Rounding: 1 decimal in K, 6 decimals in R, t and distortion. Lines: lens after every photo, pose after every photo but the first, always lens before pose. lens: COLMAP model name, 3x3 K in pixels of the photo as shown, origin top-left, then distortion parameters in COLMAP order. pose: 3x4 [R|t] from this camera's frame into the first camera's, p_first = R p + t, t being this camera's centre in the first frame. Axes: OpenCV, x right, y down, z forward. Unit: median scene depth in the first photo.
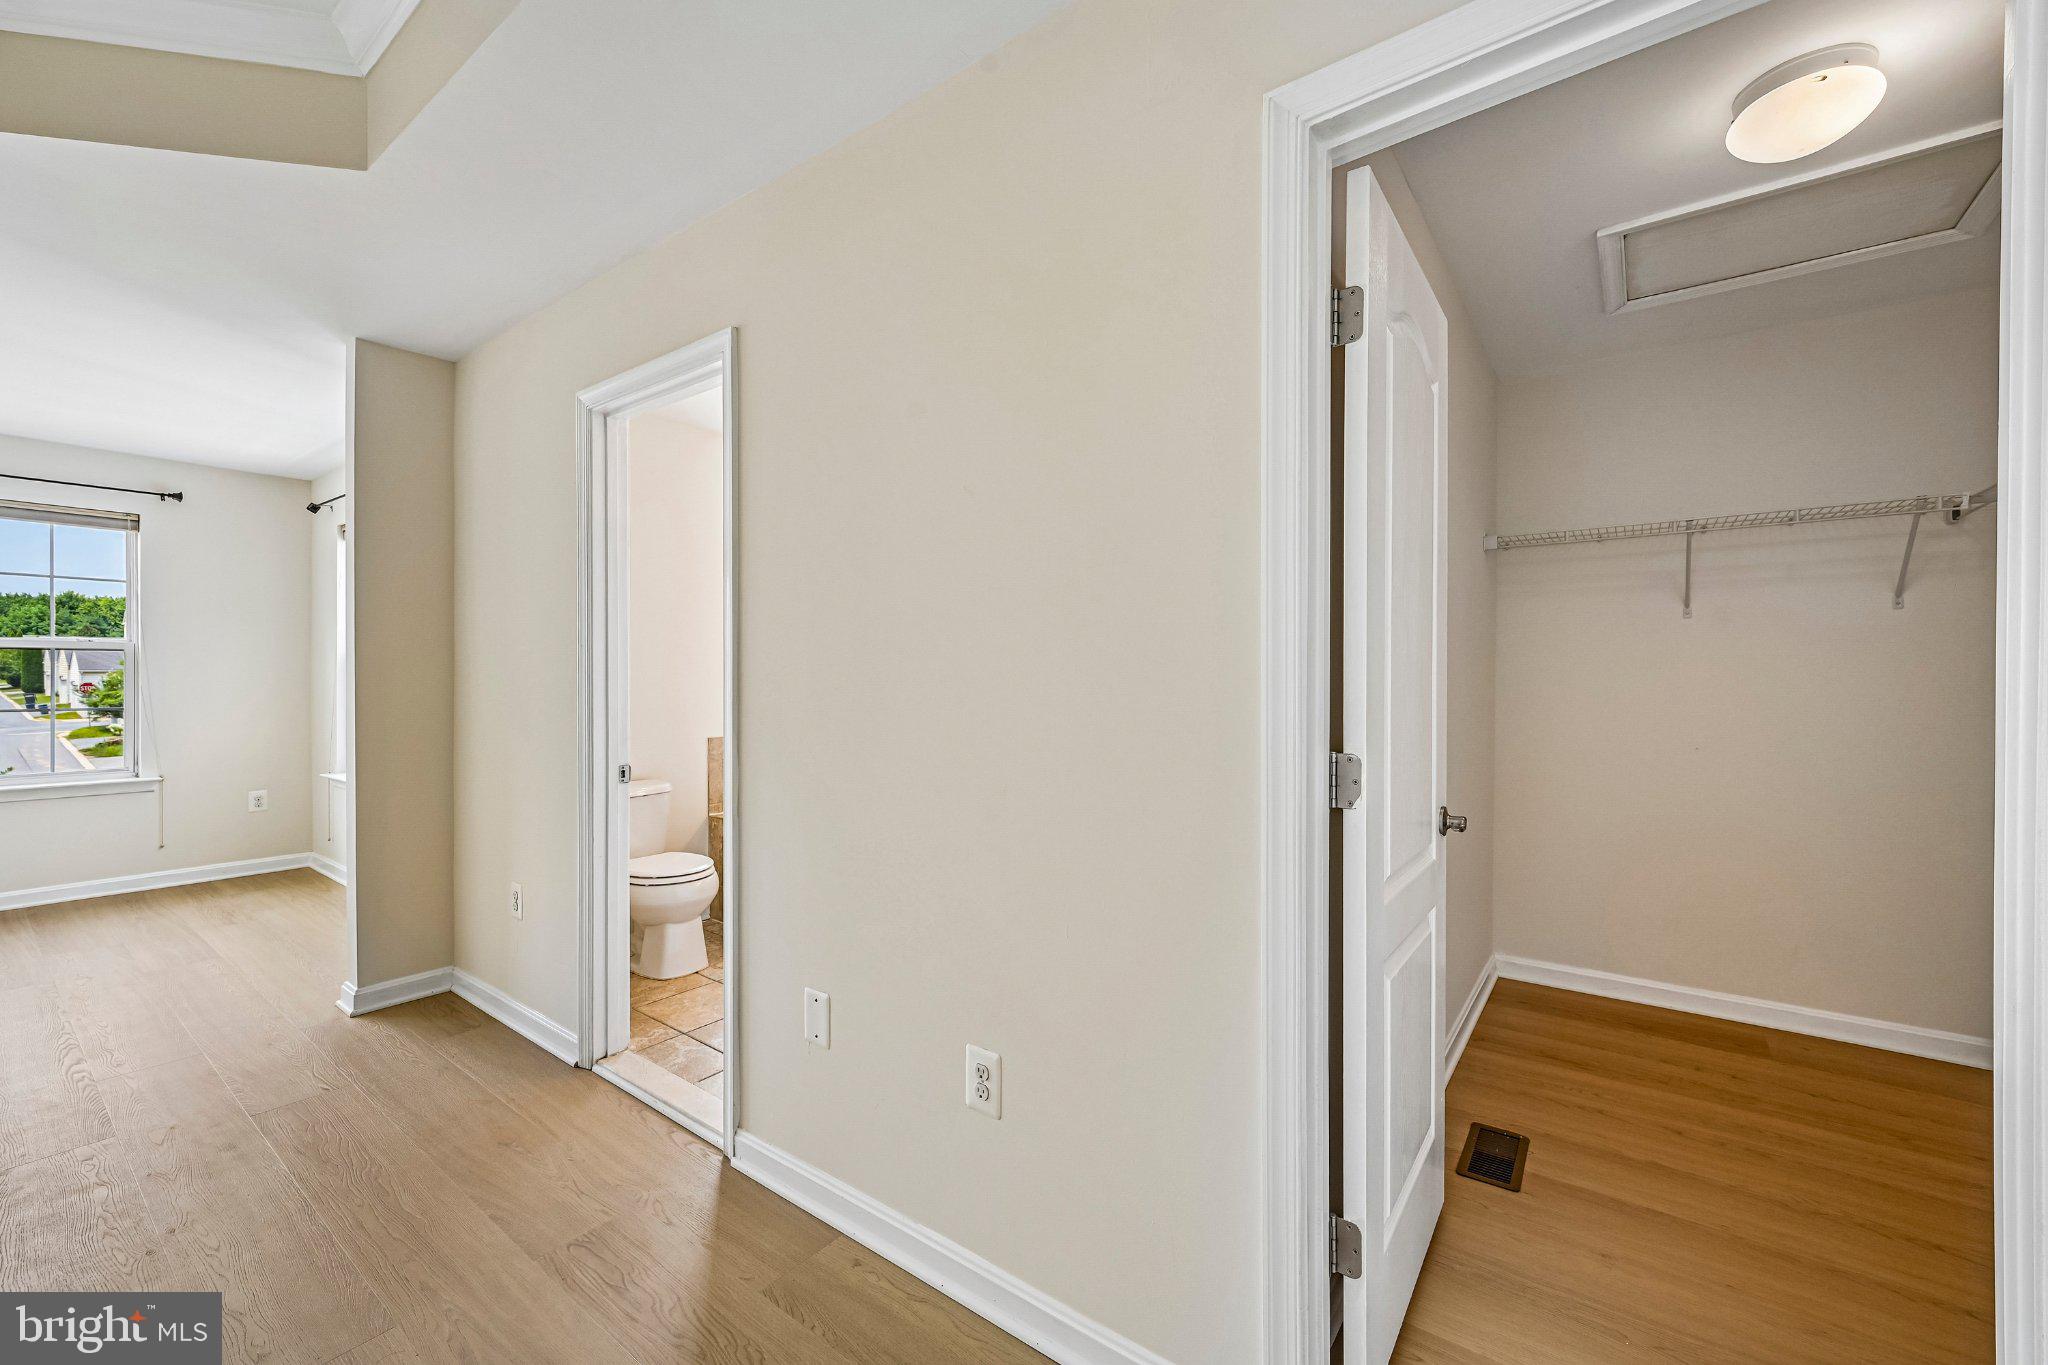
lens RADIAL K [[818.8, 0, 1033.1], [0, 818.8, 677.8], [0, 0, 1]] dist [0.001509, -0.000005]
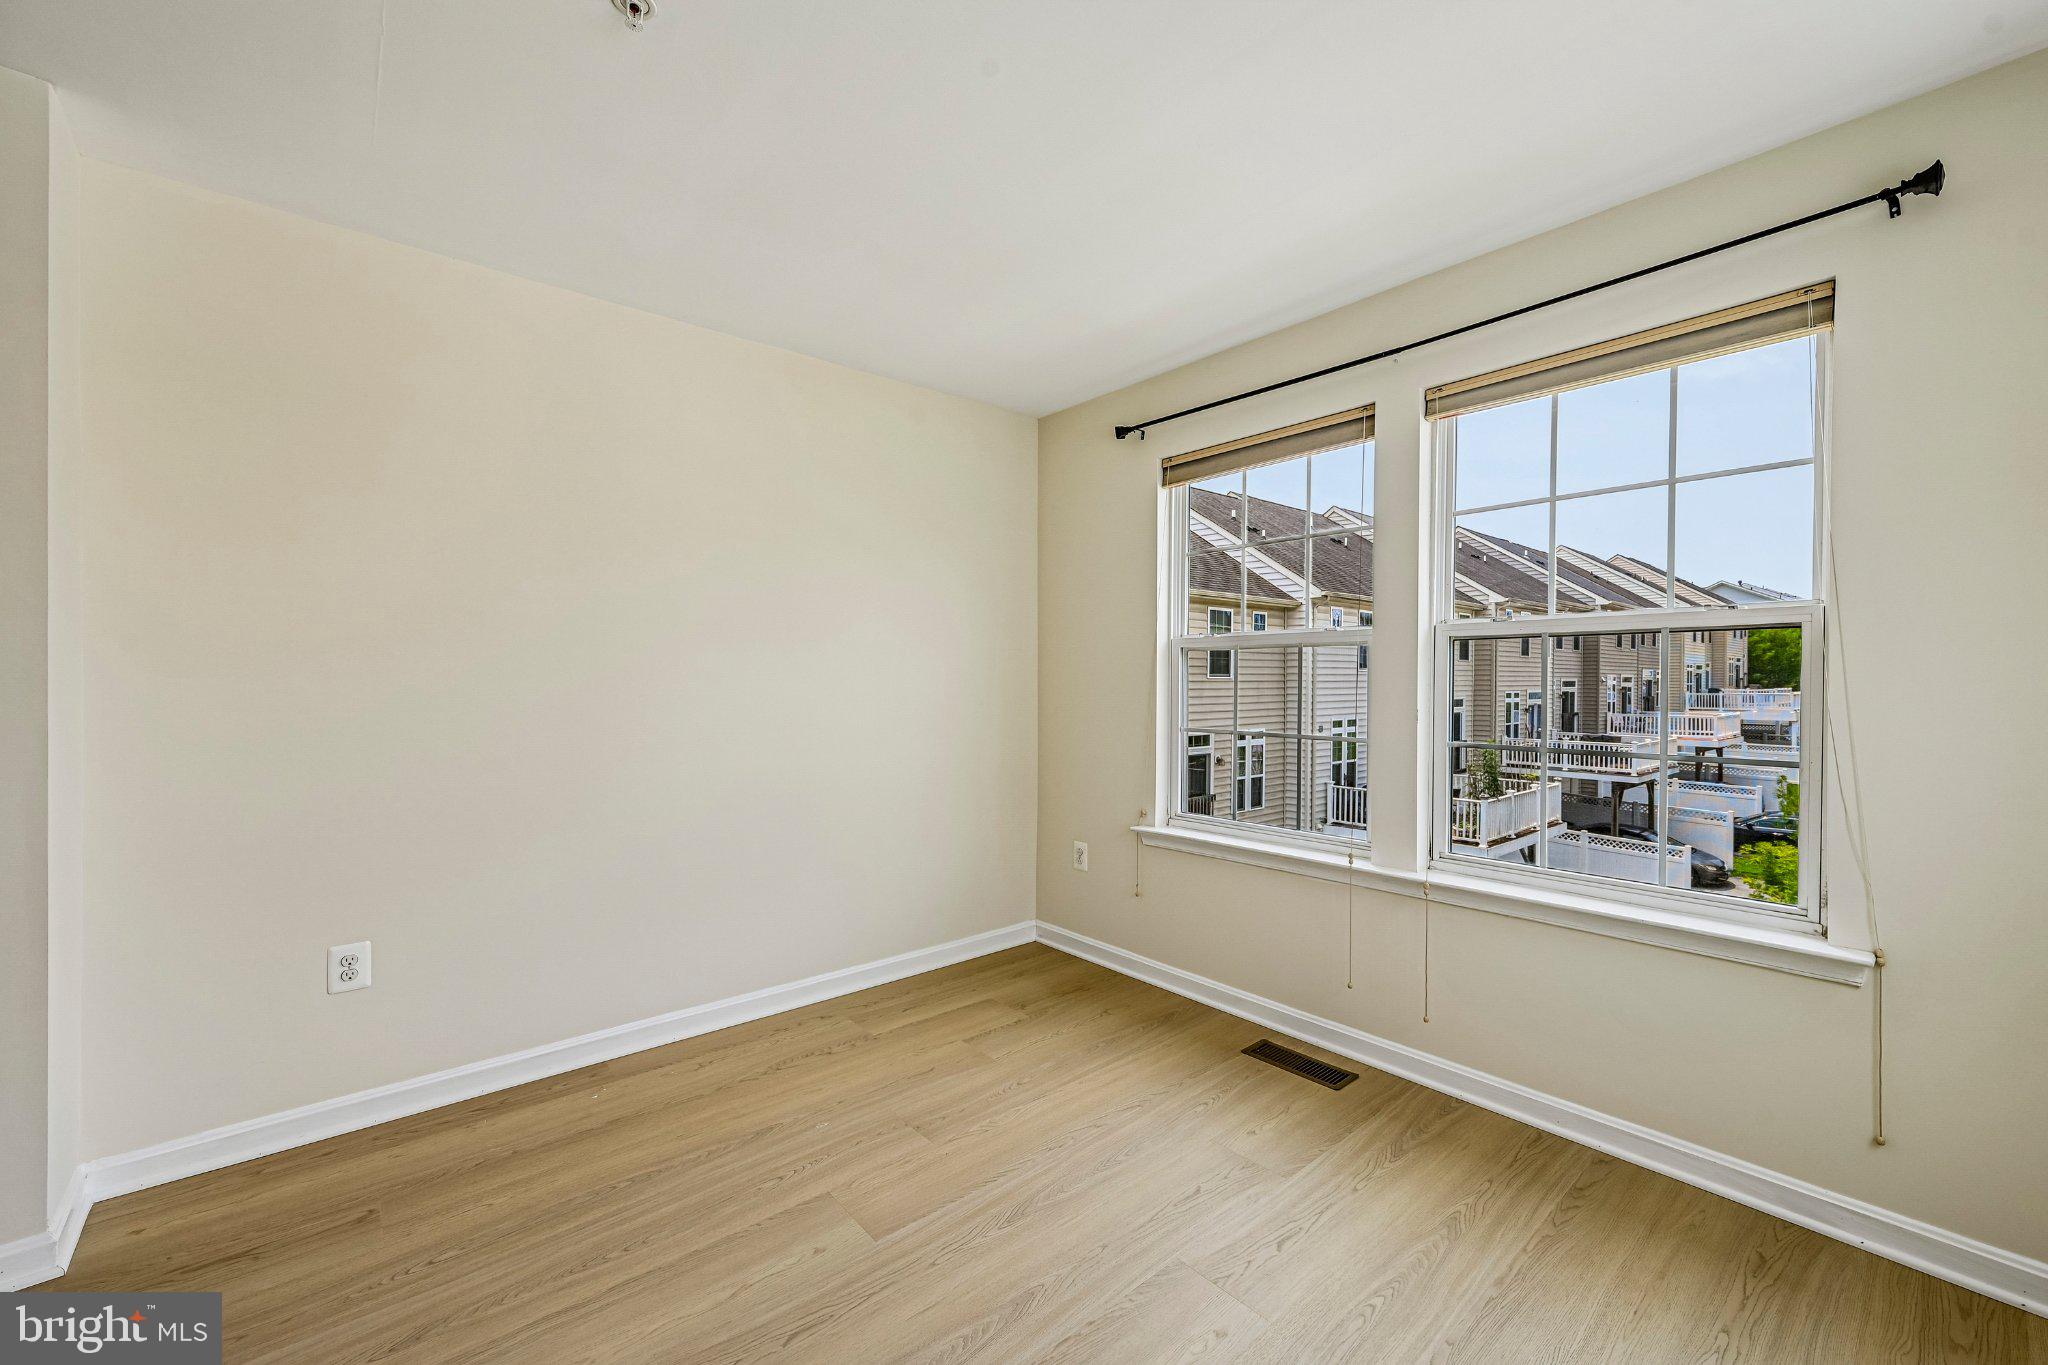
lens RADIAL K [[819.7, 0, 1021.7], [0, 819.7, 694.7], [0, 0, 1]] dist [0.003088, 0.000578]
pose [[-0.228767, 0.010318, -0.973426, -0.939455], [-0.003878, 0.999926, 0.011510, -0.003939], [0.973473, 0.006408, -0.228710, 1.090064]]
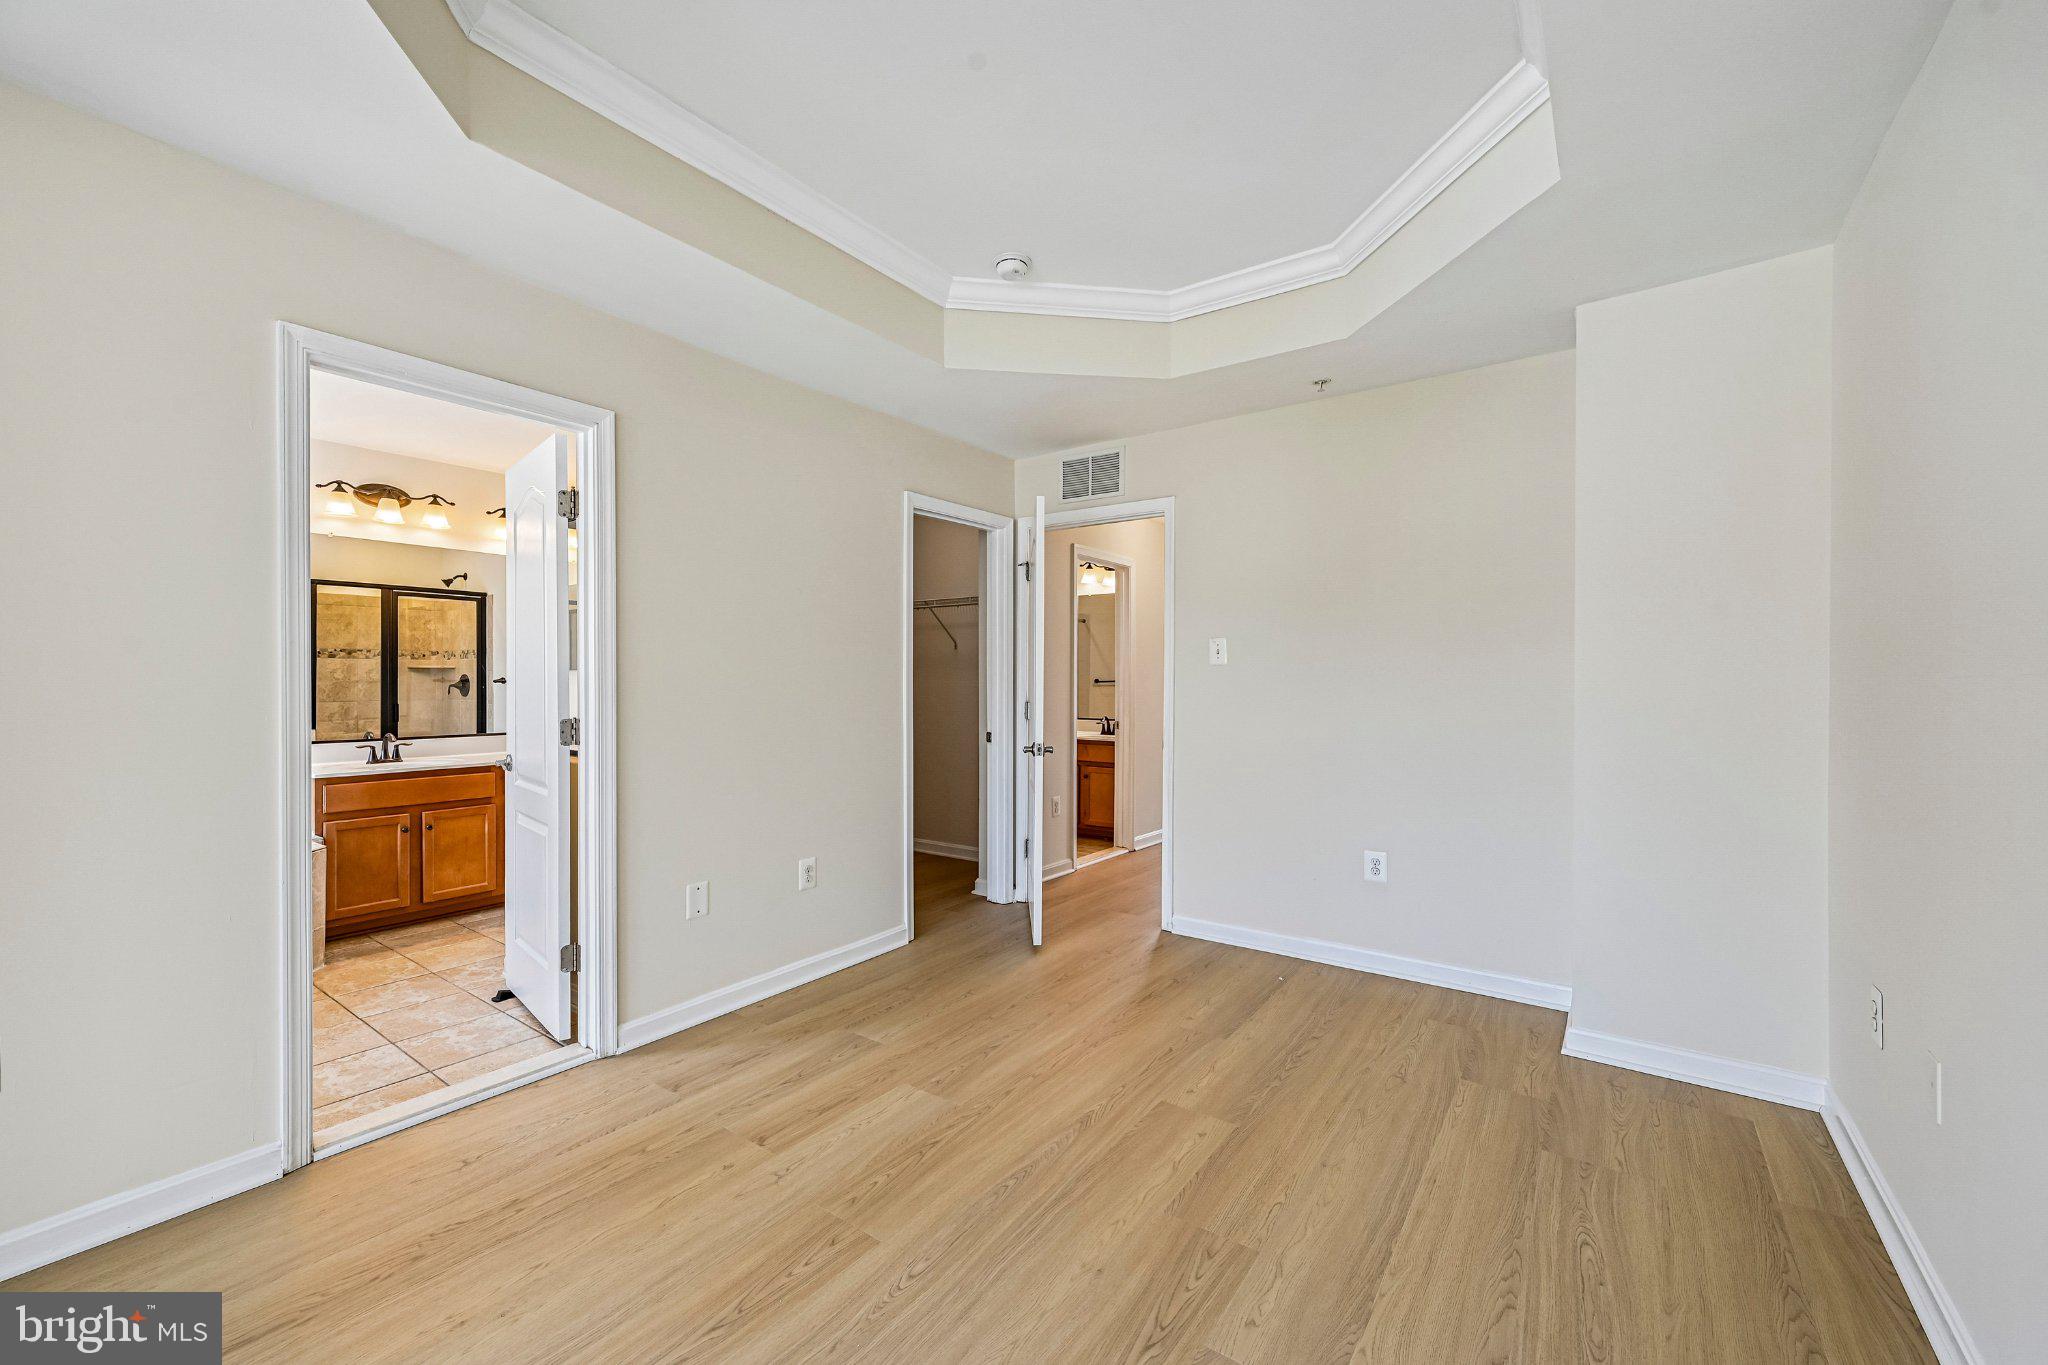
lens RADIAL K [[810.1, 0, 1029.9], [0, 810.1, 690.2], [0, 0, 1]] dist [0.000227, 0.000126]
pose [[-0.014069, -0.011251, 0.999838, -1.159461], [0.002305, 0.999934, 0.011284, 0.000115], [-0.999898, 0.002464, -0.014042, 0.250247]]
